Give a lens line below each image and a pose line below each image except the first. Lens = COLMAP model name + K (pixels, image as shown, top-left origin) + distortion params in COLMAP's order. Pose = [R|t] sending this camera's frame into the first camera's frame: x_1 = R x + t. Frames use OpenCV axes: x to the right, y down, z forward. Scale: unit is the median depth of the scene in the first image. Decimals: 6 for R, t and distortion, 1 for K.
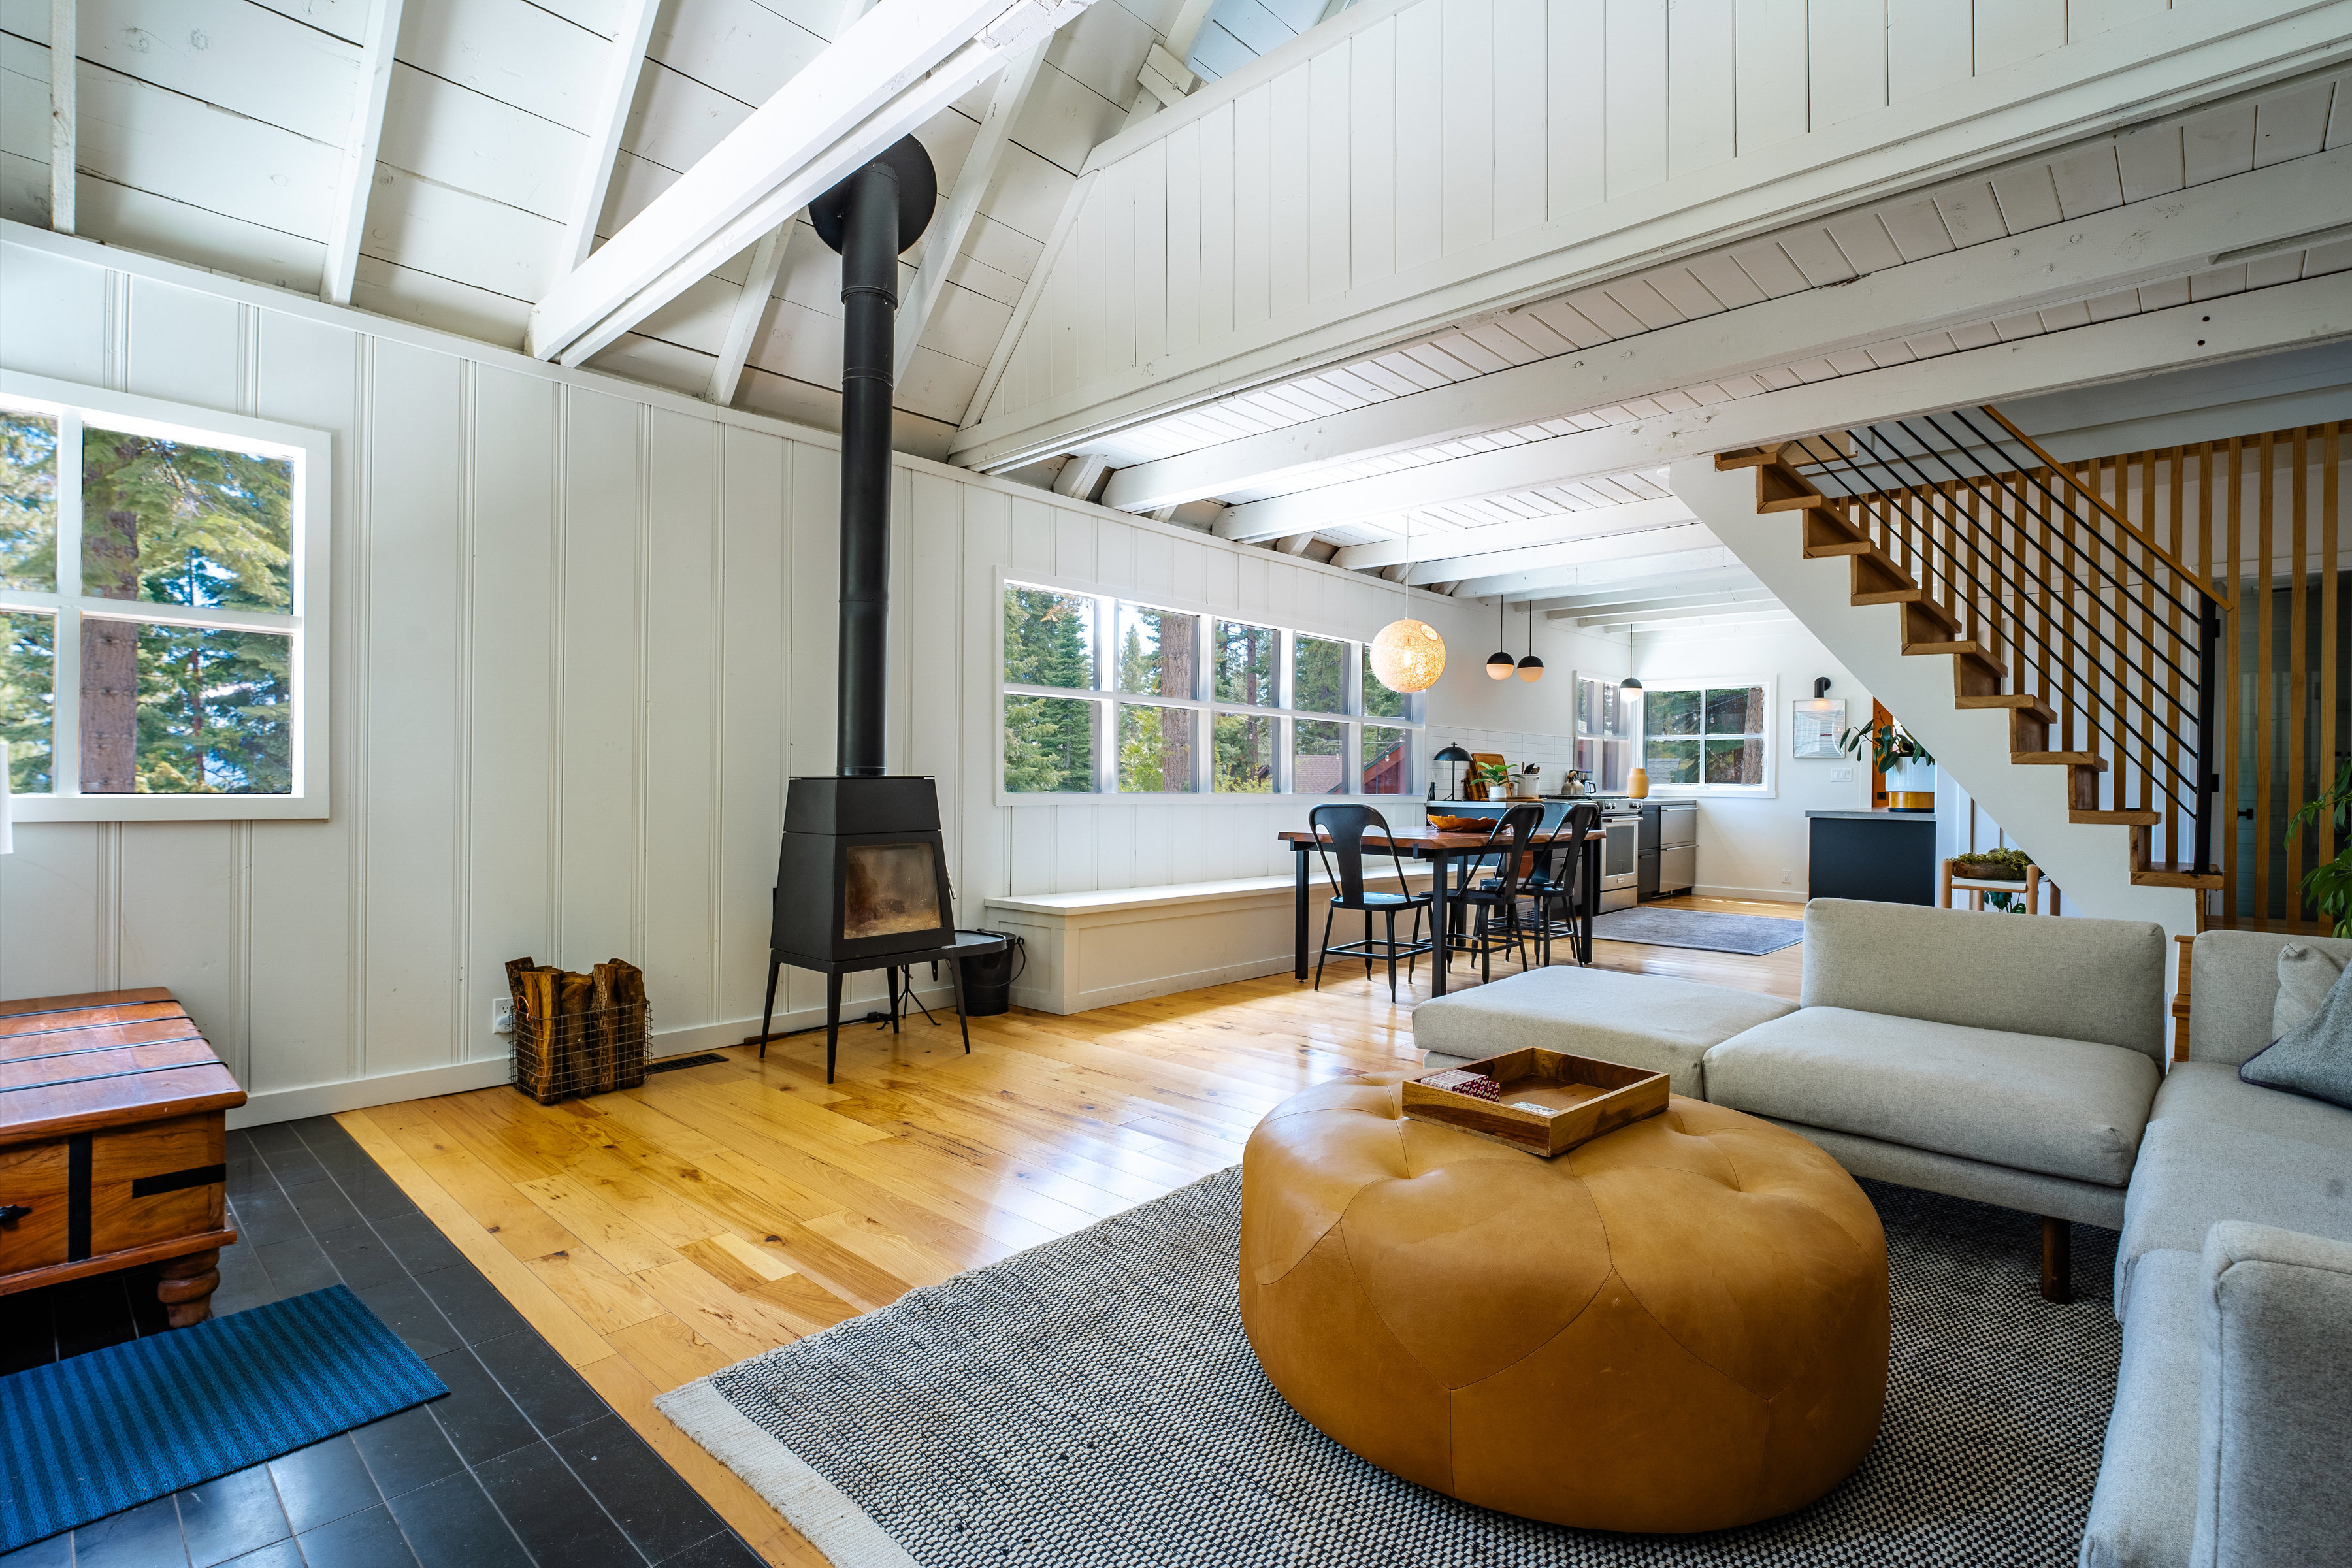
lens RADIAL K [[1113.4, 0, 1176.0], [0, 1113.4, 784.0], [0, 0, 1]] dist [-0.008005, -0.000932]
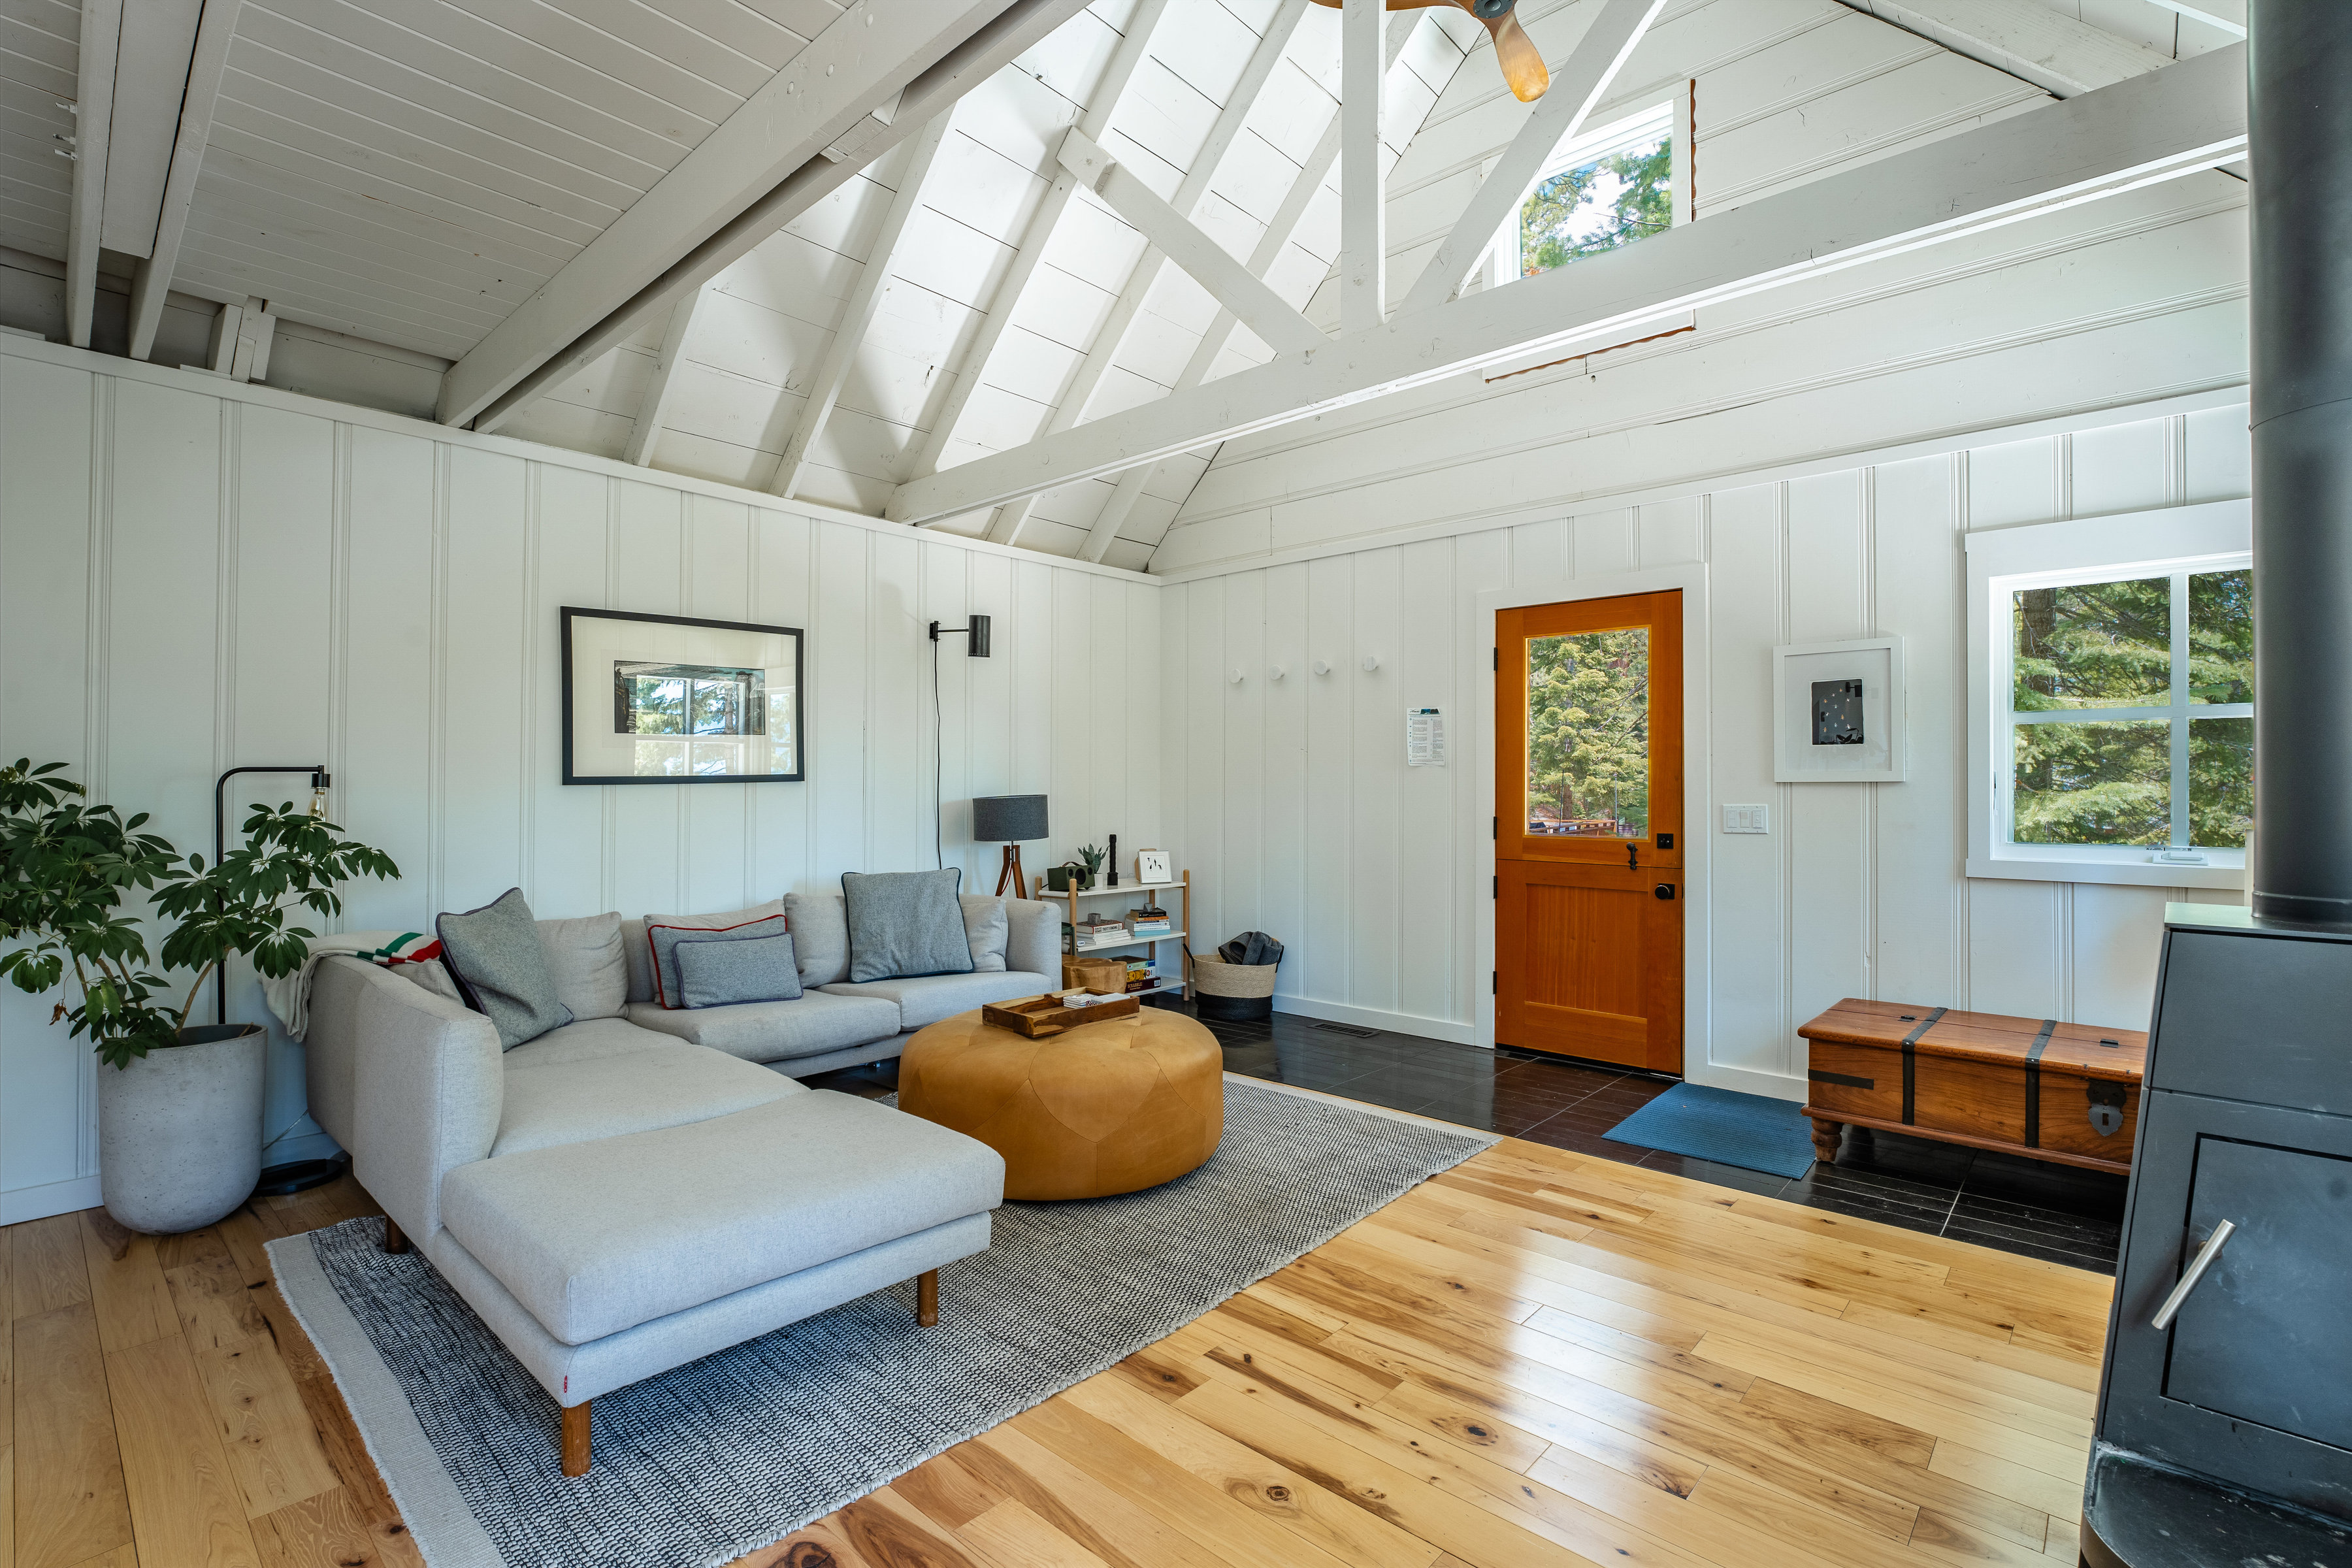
lens RADIAL K [[1071.5, 0, 1169.1], [0, 1071.5, 783.3], [0, 0, 1]] dist [-0.015358, 0.000190]
pose [[-0.999889, -0.010278, -0.010752, 0.045445], [-0.010255, 0.999945, -0.002149, -0.025098], [0.010774, -0.002038, -0.999940, 0.747818]]
